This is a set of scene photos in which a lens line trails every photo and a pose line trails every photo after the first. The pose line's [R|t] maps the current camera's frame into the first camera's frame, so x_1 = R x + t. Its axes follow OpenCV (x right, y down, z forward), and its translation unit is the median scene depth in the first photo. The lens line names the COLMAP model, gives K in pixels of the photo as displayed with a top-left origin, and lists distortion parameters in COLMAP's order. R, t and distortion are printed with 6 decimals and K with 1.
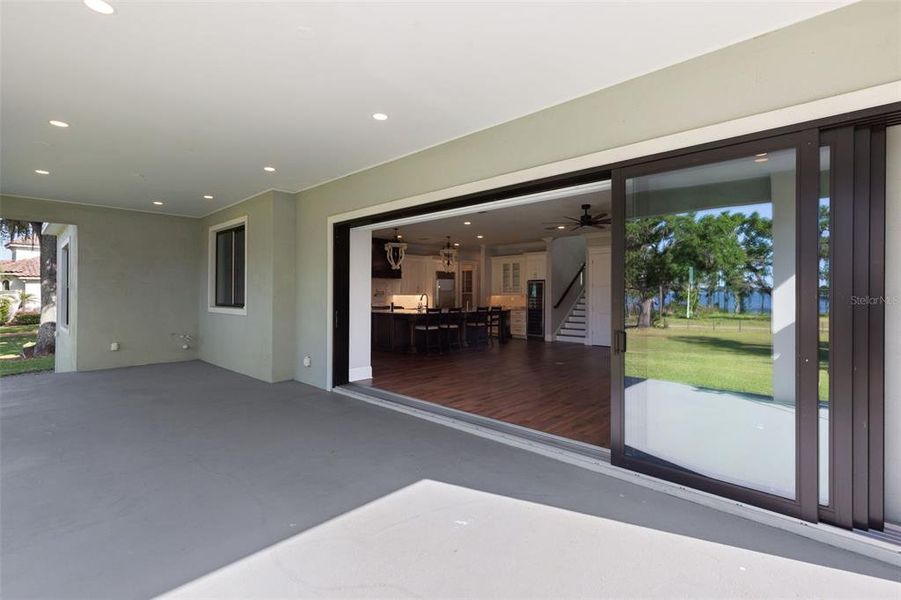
lens RADIAL K [[411.3, 0, 444.9], [0, 411.3, 292.3], [0, 0, 1]] dist [0.003177, -0.000848]
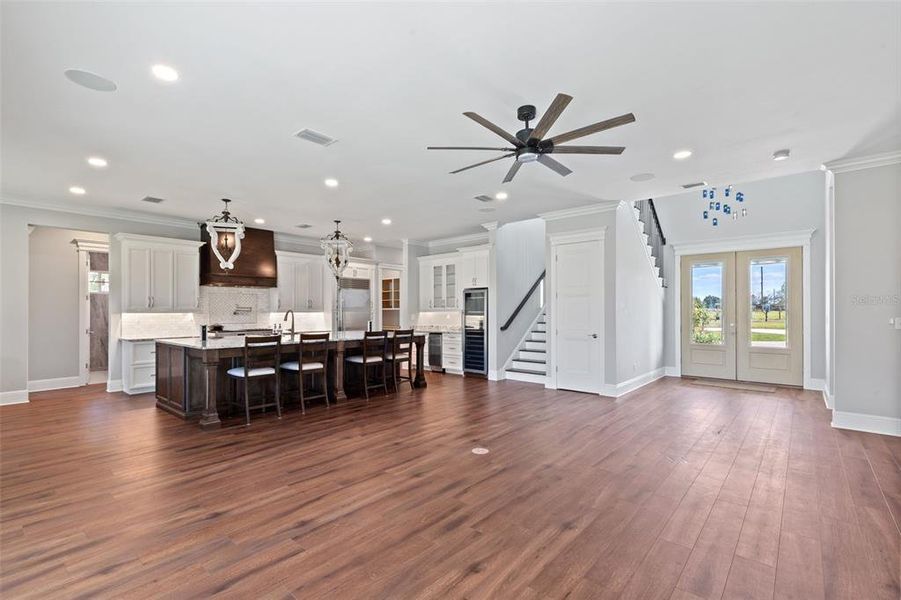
lens RADIAL K [[411.3, 0, 446.9], [0, 411.3, 309.6], [0, 0, 1]] dist [0.003177, -0.000848]
pose [[0.999095, -0.009330, 0.041491, 0.145332], [0.009437, 0.999953, -0.002396, 0.005880], [-0.041467, 0.002786, 0.999136, 0.329641]]
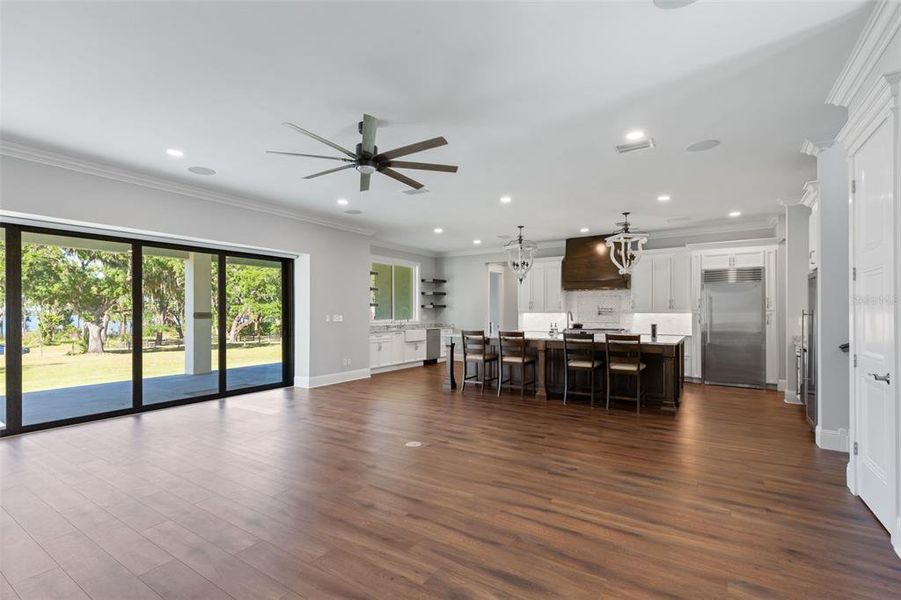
lens RADIAL K [[411.3, 0, 446.3], [0, 411.3, 312.7], [0, 0, 1]] dist [0.003177, -0.000848]
pose [[0.179806, -0.007897, -0.983670, 0.511362], [0.001131, 0.999969, -0.007821, 0.010619], [0.983701, 0.000293, 0.179809, 0.608291]]
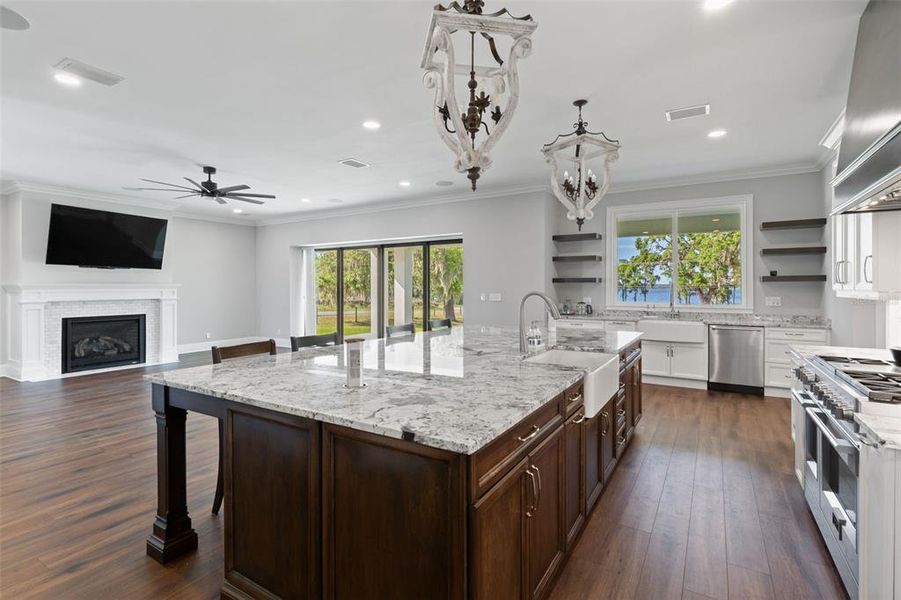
lens RADIAL K [[411.3, 0, 450.7], [0, 411.3, 283.7], [0, 0, 1]] dist [0.003177, -0.000848]
pose [[-0.980437, -0.007513, -0.196688, 0.042419], [-0.006155, 0.999953, -0.007516, 0.001070], [0.196736, -0.006159, -0.980437, 1.091144]]
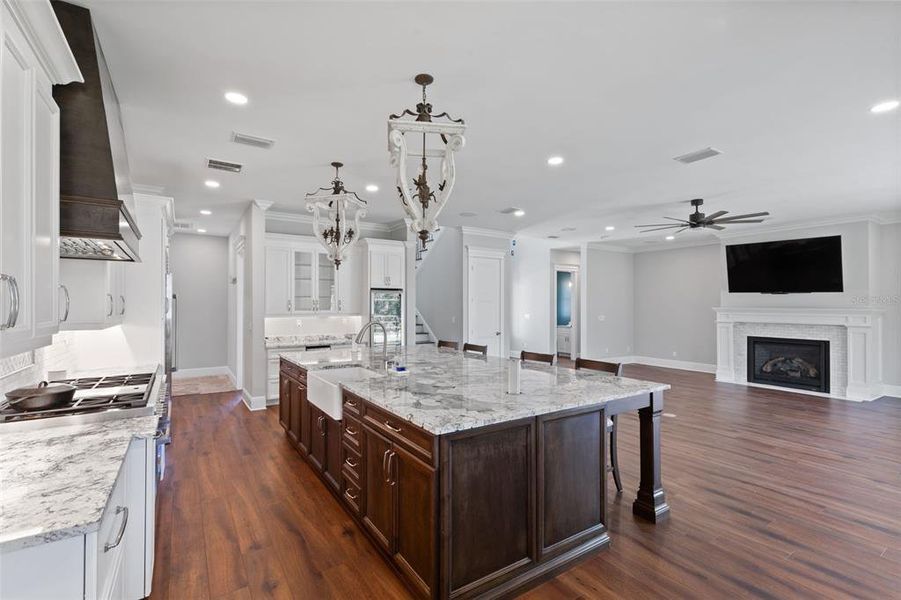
lens RADIAL K [[411.3, 0, 449.6], [0, 411.3, 307.4], [0, 0, 1]] dist [0.003177, -0.000848]
pose [[0.234274, -0.014547, 0.972062, -0.309278], [0.002364, 0.999894, 0.014394, -0.010997], [-0.972168, -0.001074, 0.234283, 0.770990]]
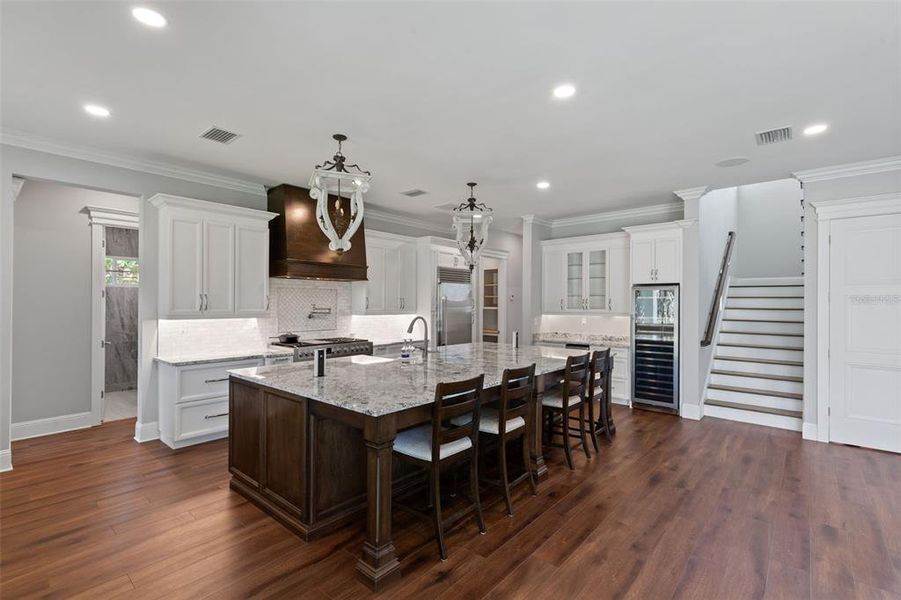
lens RADIAL K [[411.3, 0, 444.5], [0, 411.3, 301.7], [0, 0, 1]] dist [0.003177, -0.000848]
pose [[0.999257, -0.001647, 0.038496, -0.035287], [0.001710, 0.999997, -0.001608, -0.009064], [-0.038493, 0.001673, 0.999257, 0.535023]]
